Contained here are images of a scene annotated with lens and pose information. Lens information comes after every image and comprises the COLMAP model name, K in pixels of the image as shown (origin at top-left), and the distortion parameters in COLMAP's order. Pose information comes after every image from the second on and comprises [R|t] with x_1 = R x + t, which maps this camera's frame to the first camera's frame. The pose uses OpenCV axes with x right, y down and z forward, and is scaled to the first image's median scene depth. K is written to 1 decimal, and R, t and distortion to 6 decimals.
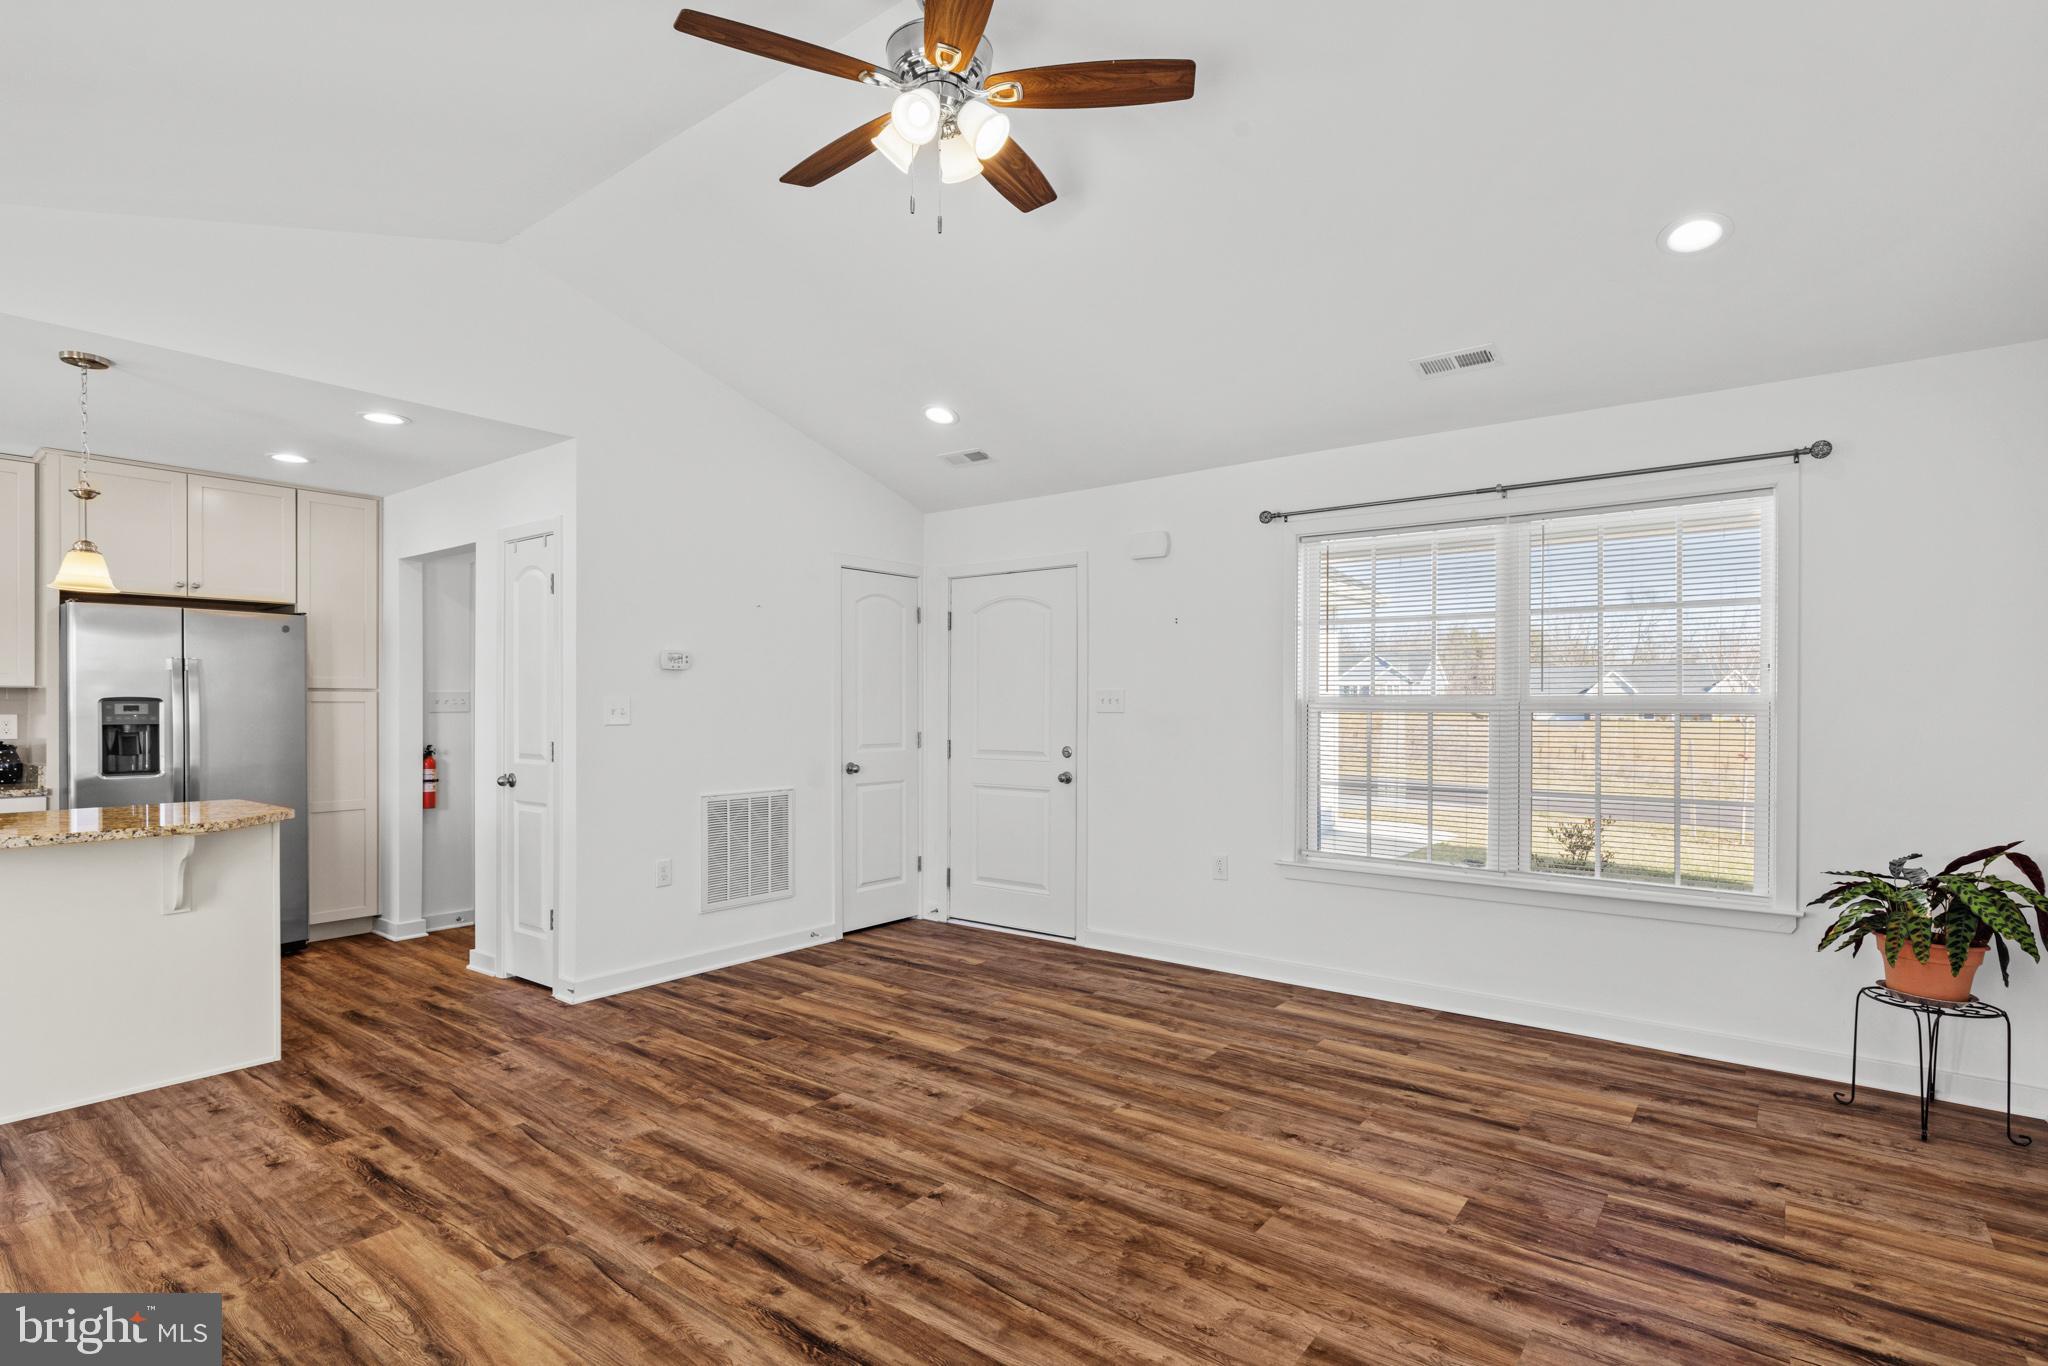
lens RADIAL K [[1026.8, 0, 1039.8], [0, 1026.8, 709.5], [0, 0, 1]] dist [-0.001933, 0.003091]
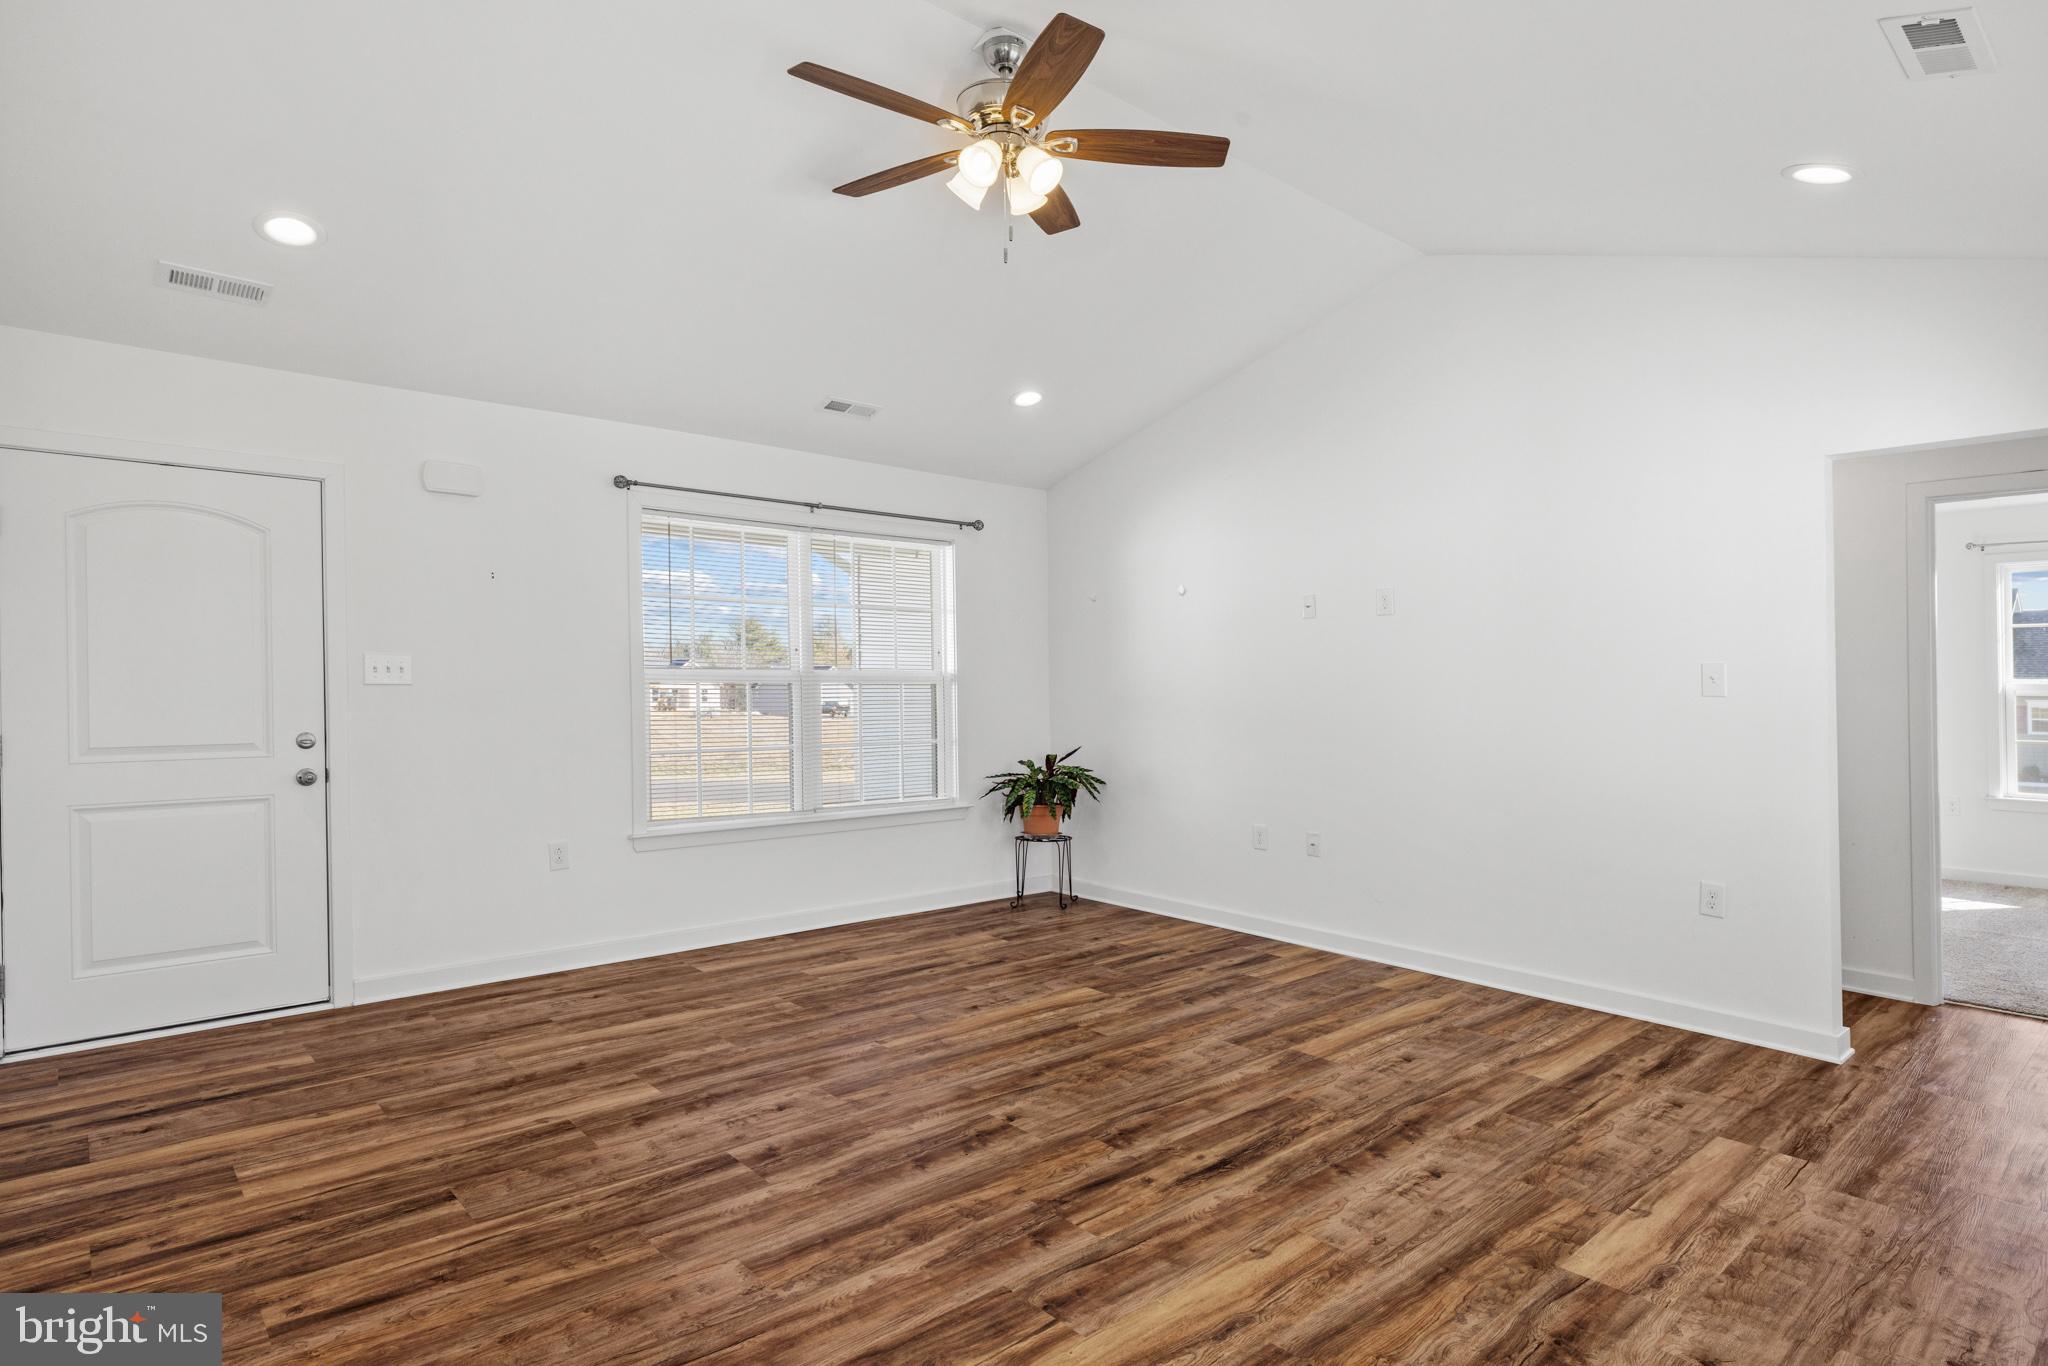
lens RADIAL K [[1101.8, 0, 1039.8], [0, 1101.8, 673.5], [0, 0, 1]] dist [0.003175, -0.002044]
pose [[0.180057, 0.006142, 0.983637, -0.833159], [-0.001676, 0.999981, -0.005937, -0.001803], [-0.983655, -0.000580, 0.180064, 0.491641]]
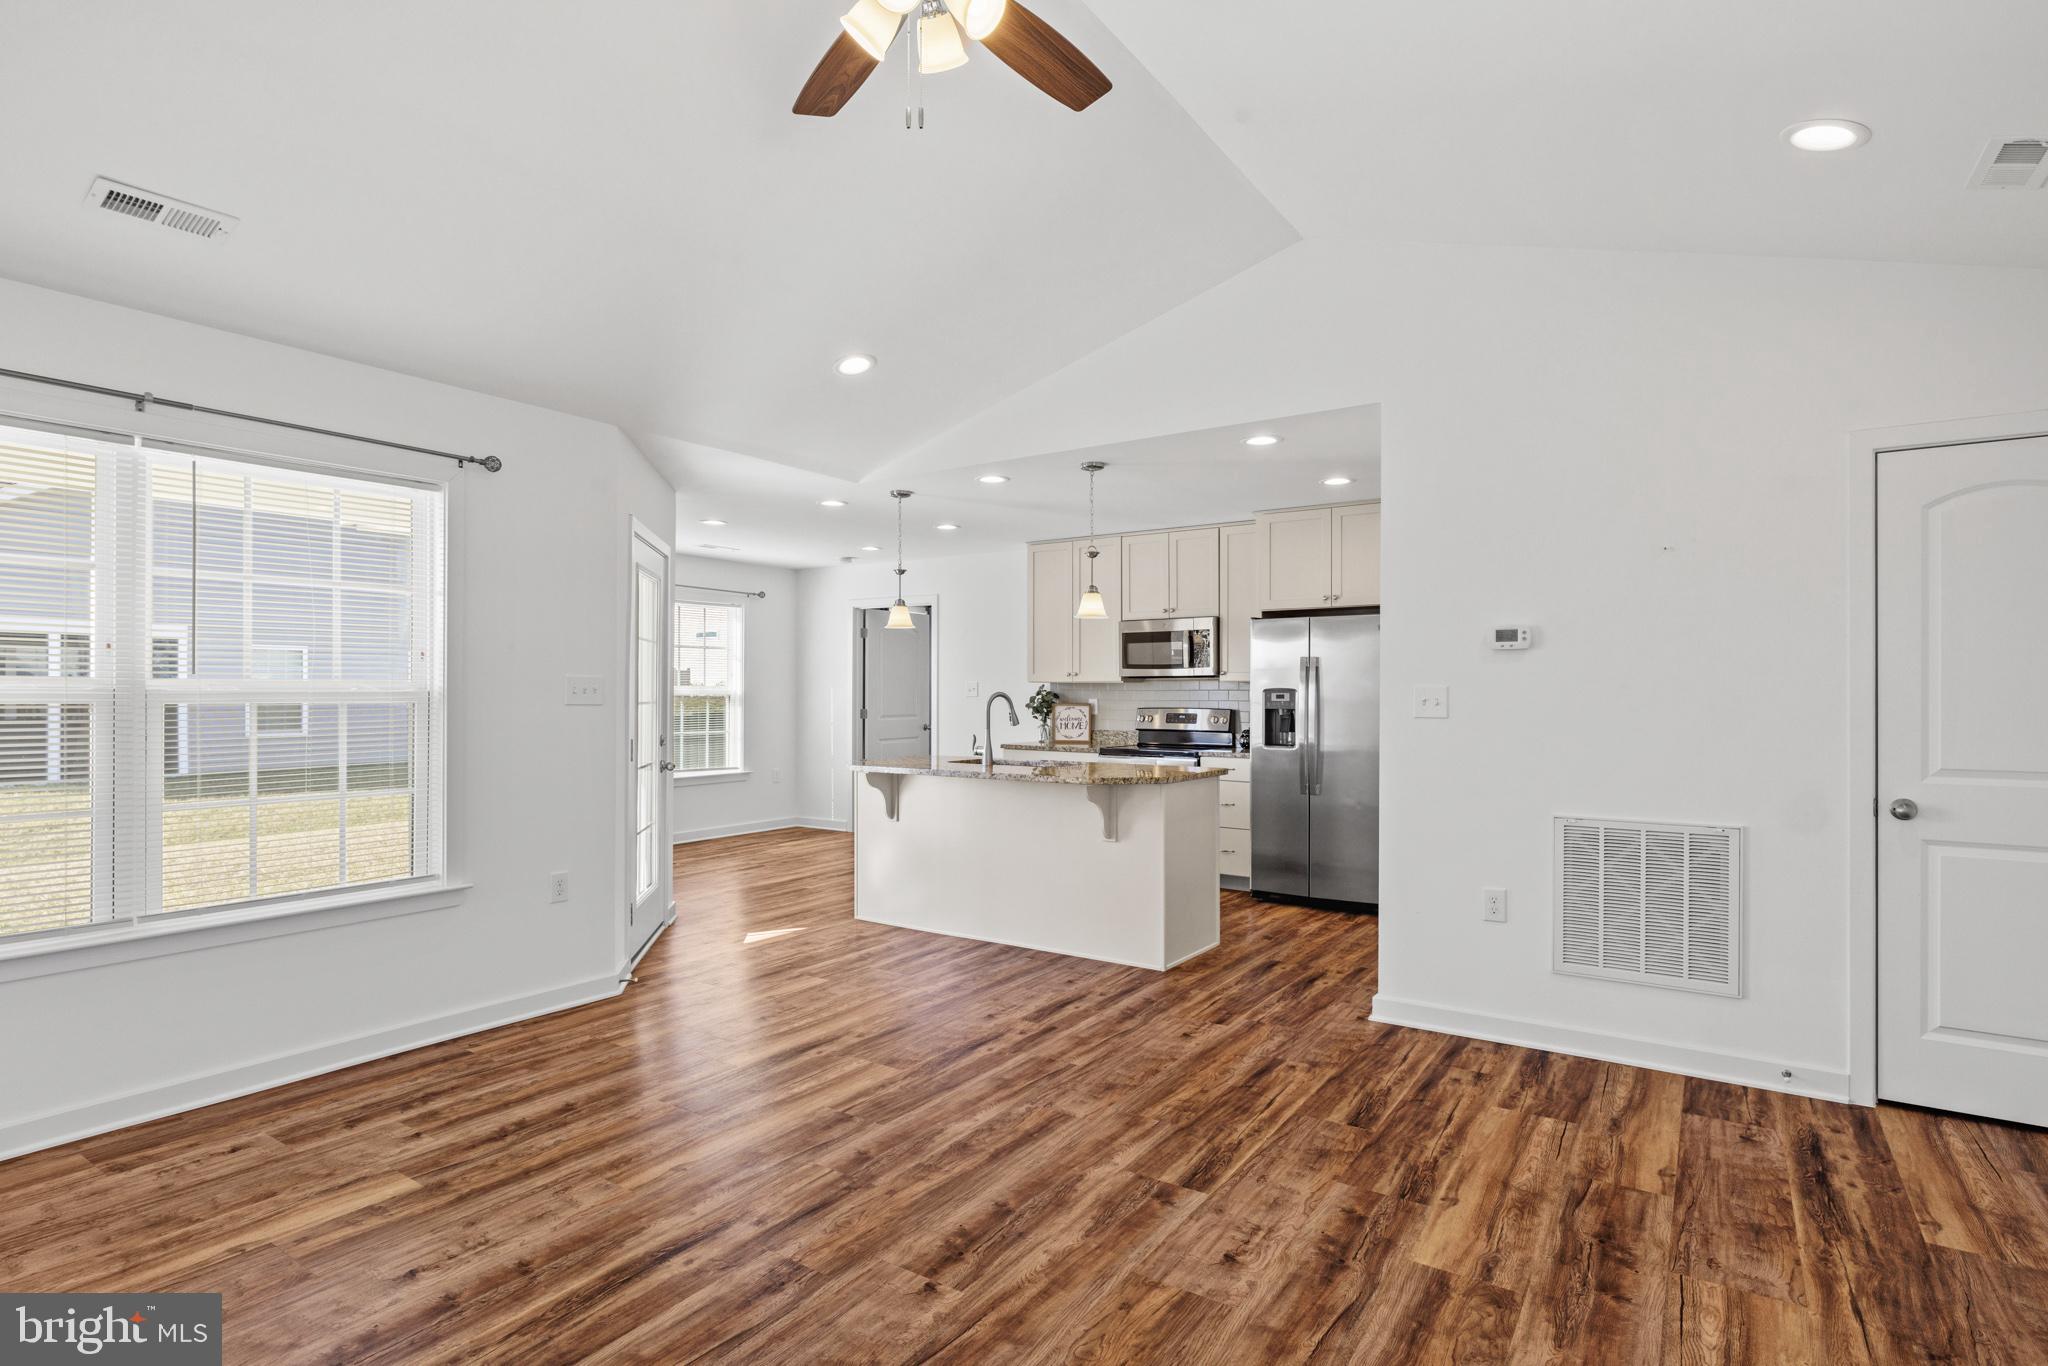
lens RADIAL K [[1026.8, 0, 1003.0], [0, 1026.8, 692.6], [0, 0, 1]] dist [-0.001933, 0.003091]
pose [[0.042681, 0.000844, -0.999088, 0.477123], [-0.005280, 0.999986, 0.000619, -0.005698], [0.999075, 0.005249, 0.042685, 0.666186]]
